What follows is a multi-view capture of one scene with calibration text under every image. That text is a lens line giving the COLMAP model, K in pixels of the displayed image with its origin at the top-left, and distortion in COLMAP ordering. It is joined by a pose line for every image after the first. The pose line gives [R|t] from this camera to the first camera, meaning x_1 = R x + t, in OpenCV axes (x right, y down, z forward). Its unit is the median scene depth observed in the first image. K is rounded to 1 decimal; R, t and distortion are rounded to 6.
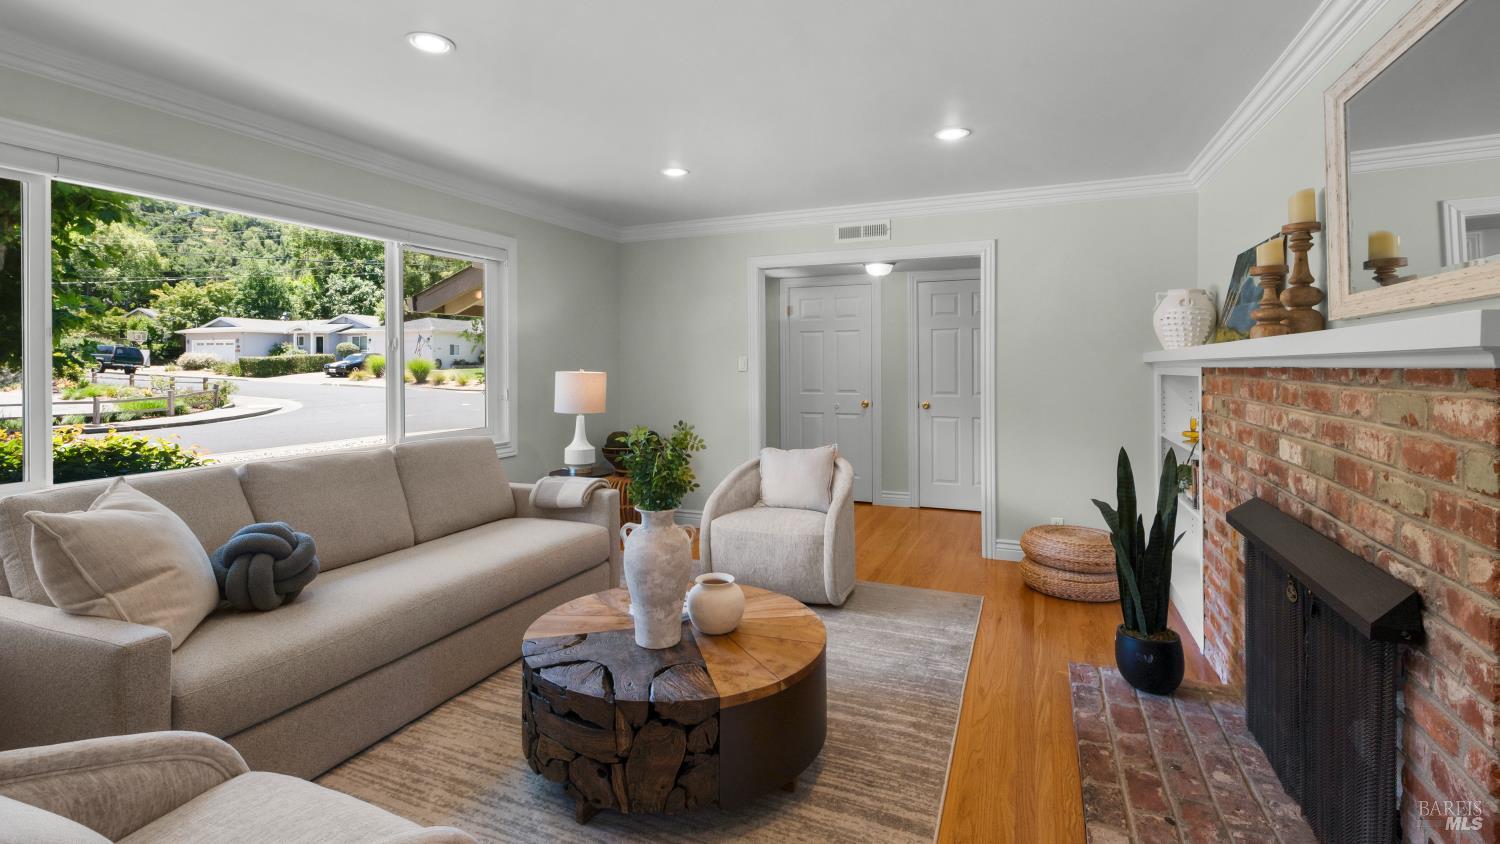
lens RADIAL K [[674.2, 0, 739.4], [0, 674.2, 366.1], [0, 0, 1]] dist [0.011082, -0.005865]
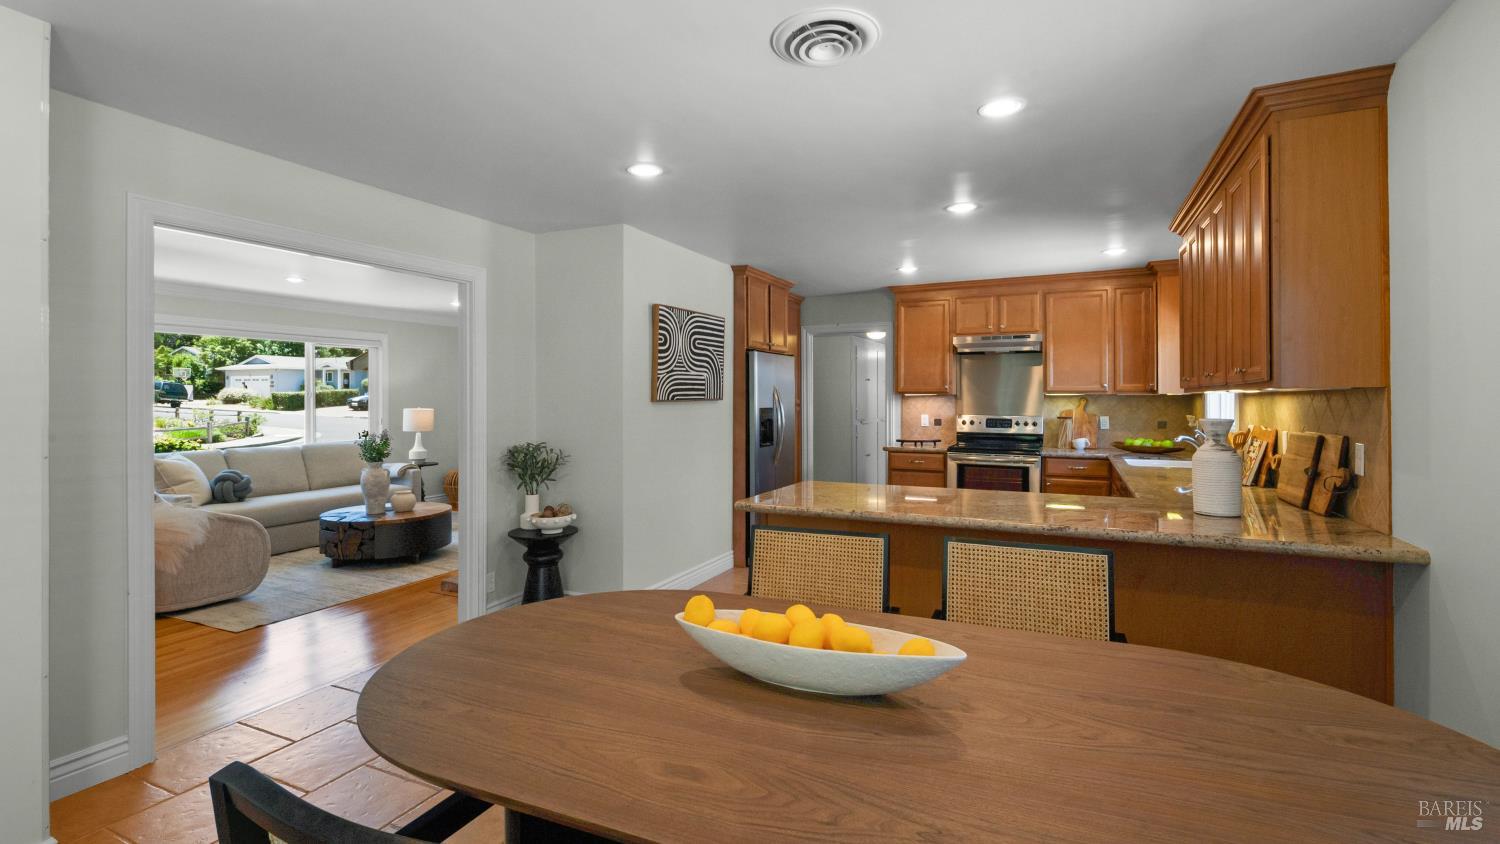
lens RADIAL K [[674.2, 0, 743.6], [0, 674.2, 399.1], [0, 0, 1]] dist [0.011082, -0.005865]
pose [[0.999411, -0.000858, -0.034321, 0.124663], [0.000862, 1.000000, 0.000103, -0.002934], [0.034321, -0.000132, 0.999411, -0.140148]]
